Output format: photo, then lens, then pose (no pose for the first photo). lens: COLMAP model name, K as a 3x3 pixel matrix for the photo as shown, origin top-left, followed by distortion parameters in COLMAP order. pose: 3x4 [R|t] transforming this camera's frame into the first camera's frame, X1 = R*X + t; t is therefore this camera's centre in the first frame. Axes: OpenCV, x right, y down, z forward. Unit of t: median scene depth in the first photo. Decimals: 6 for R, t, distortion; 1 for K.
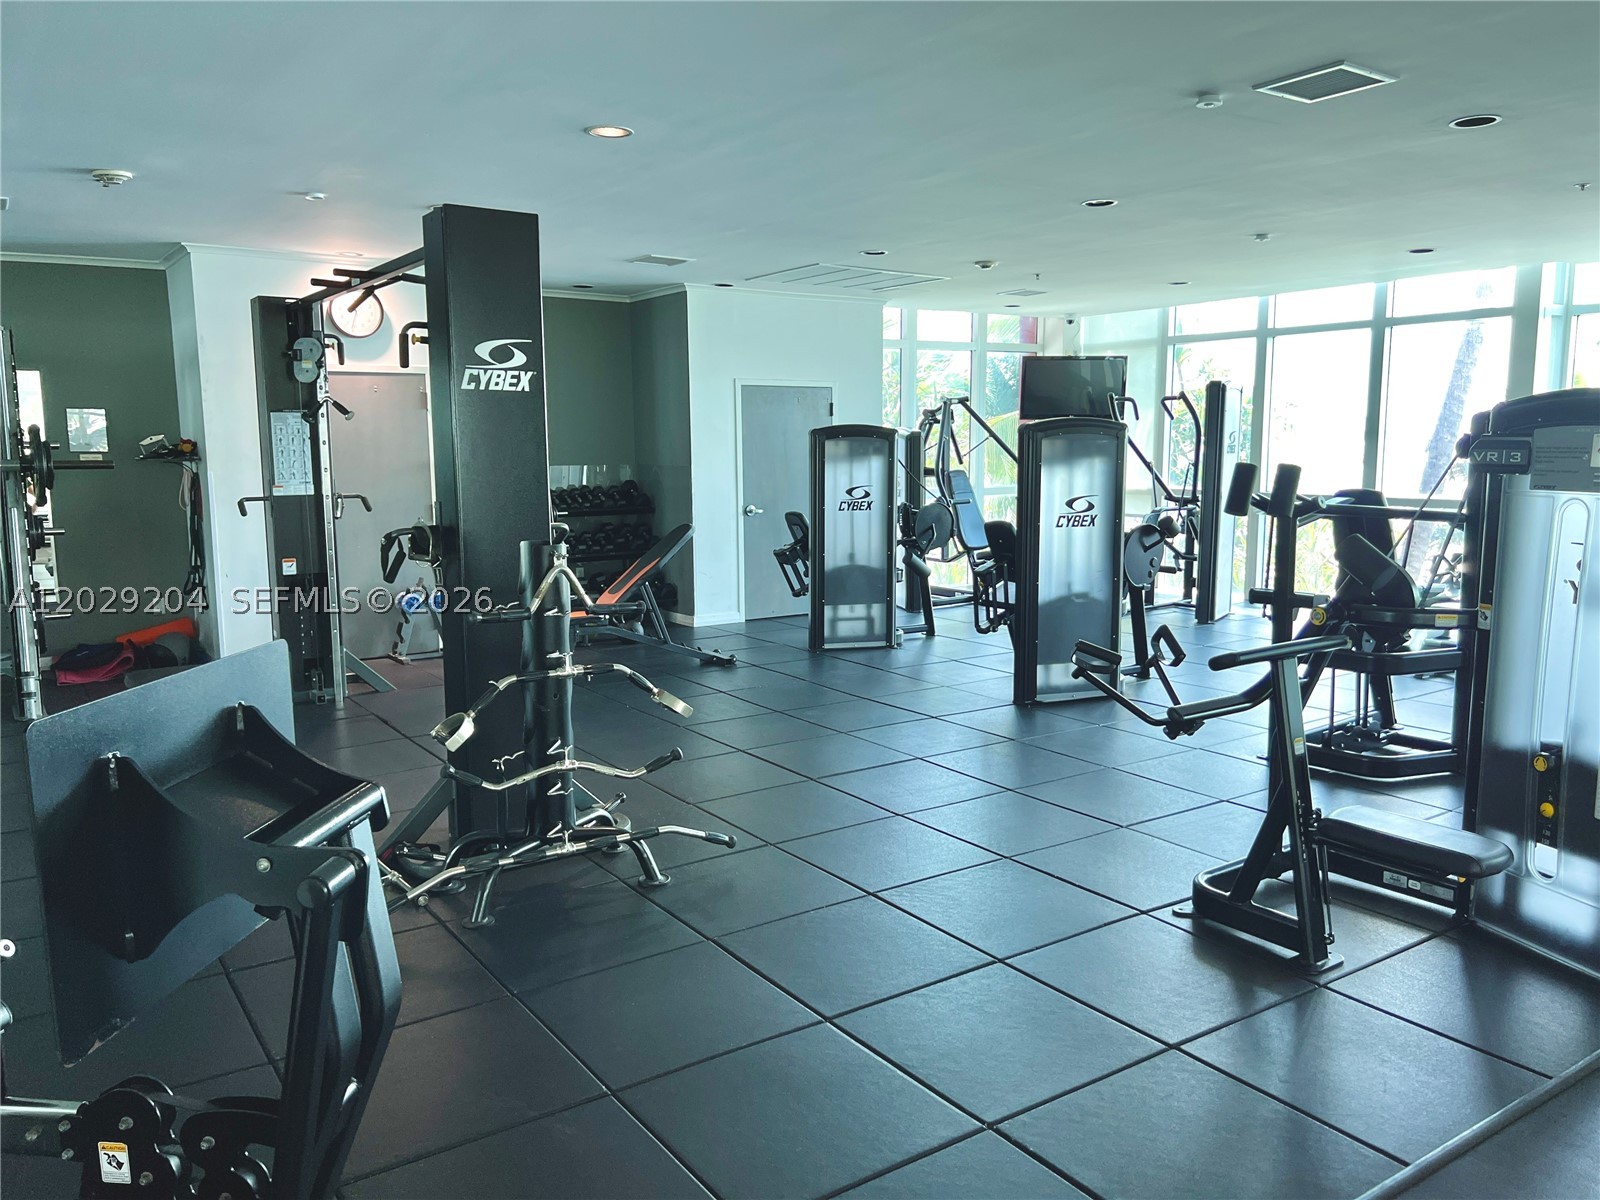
lens RADIAL K [[1203.0, 0, 802.0], [0, 1203.0, 607.1], [0, 0, 1]] dist [0.049494, -0.049882]
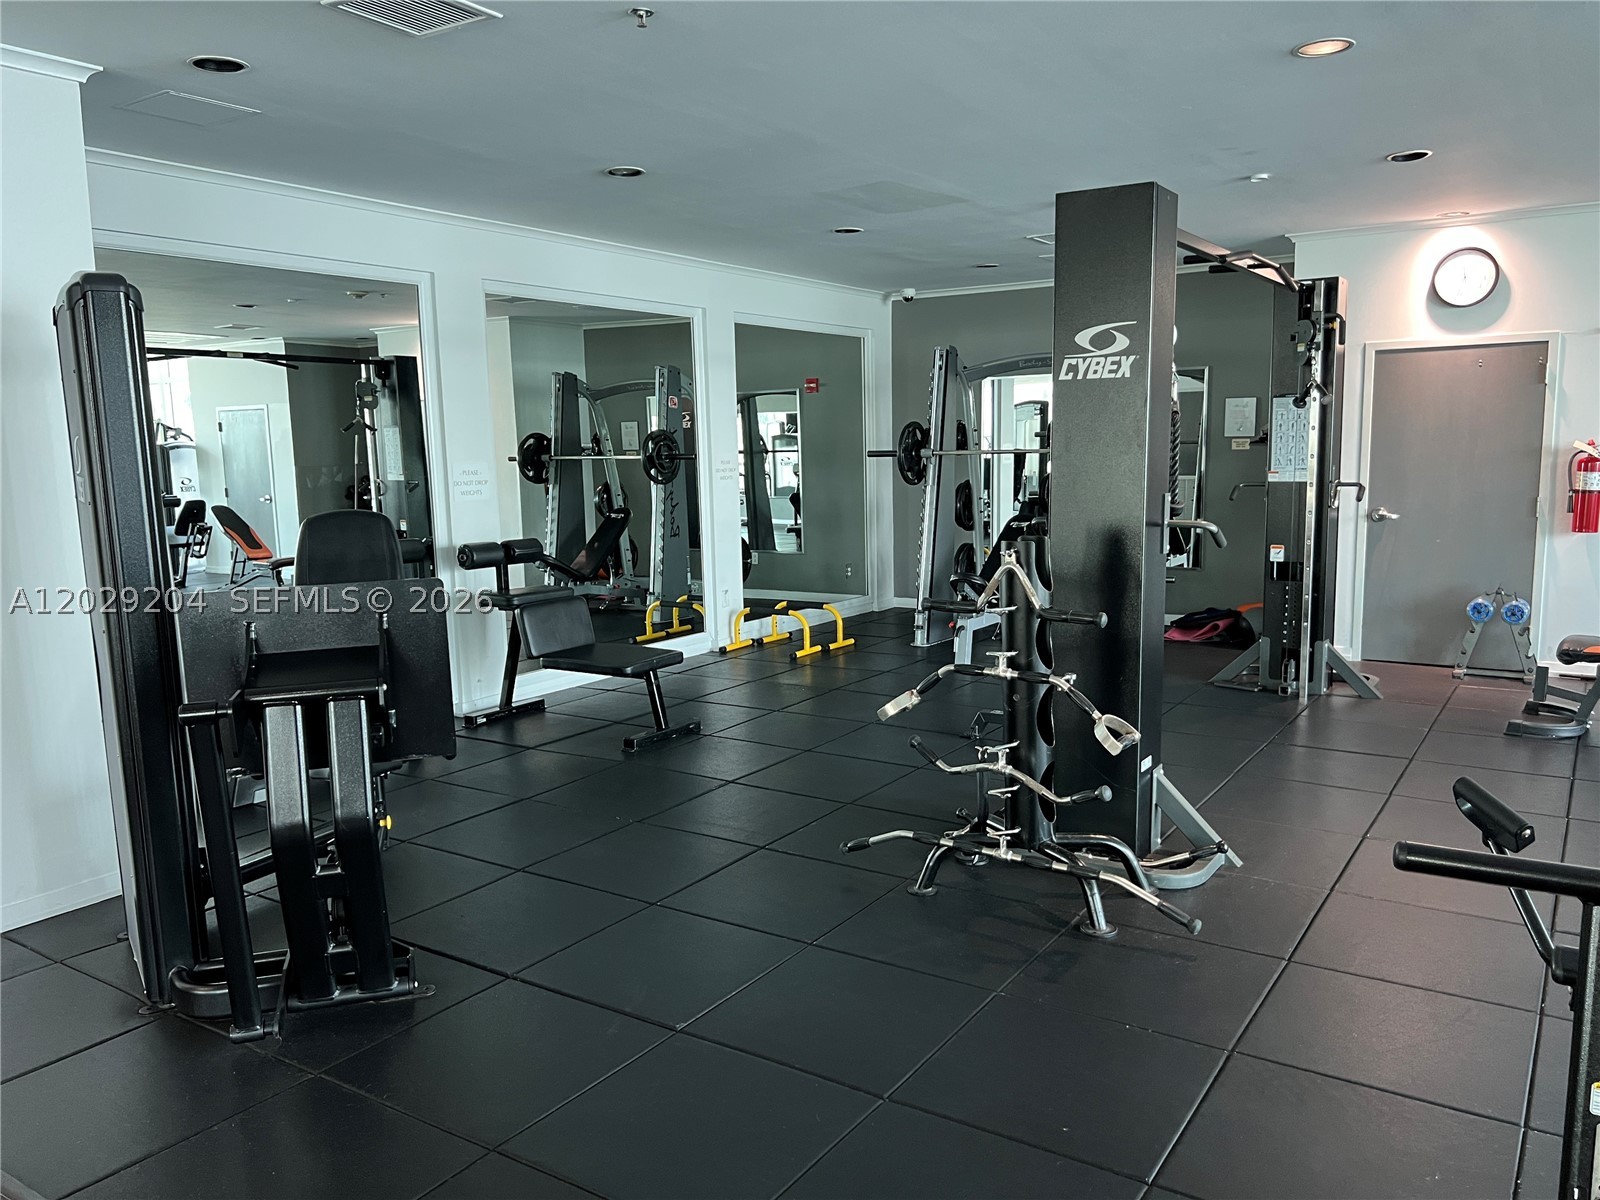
lens RADIAL K [[1203.0, 0, 802.0], [0, 1203.0, 599.5], [0, 0, 1]] dist [0.049494, -0.049882]
pose [[0.368479, 0.111567, -0.922917, 0.564439], [-0.099841, 0.991780, 0.080029, -0.058761], [0.924259, 0.062656, 0.376589, 0.432535]]
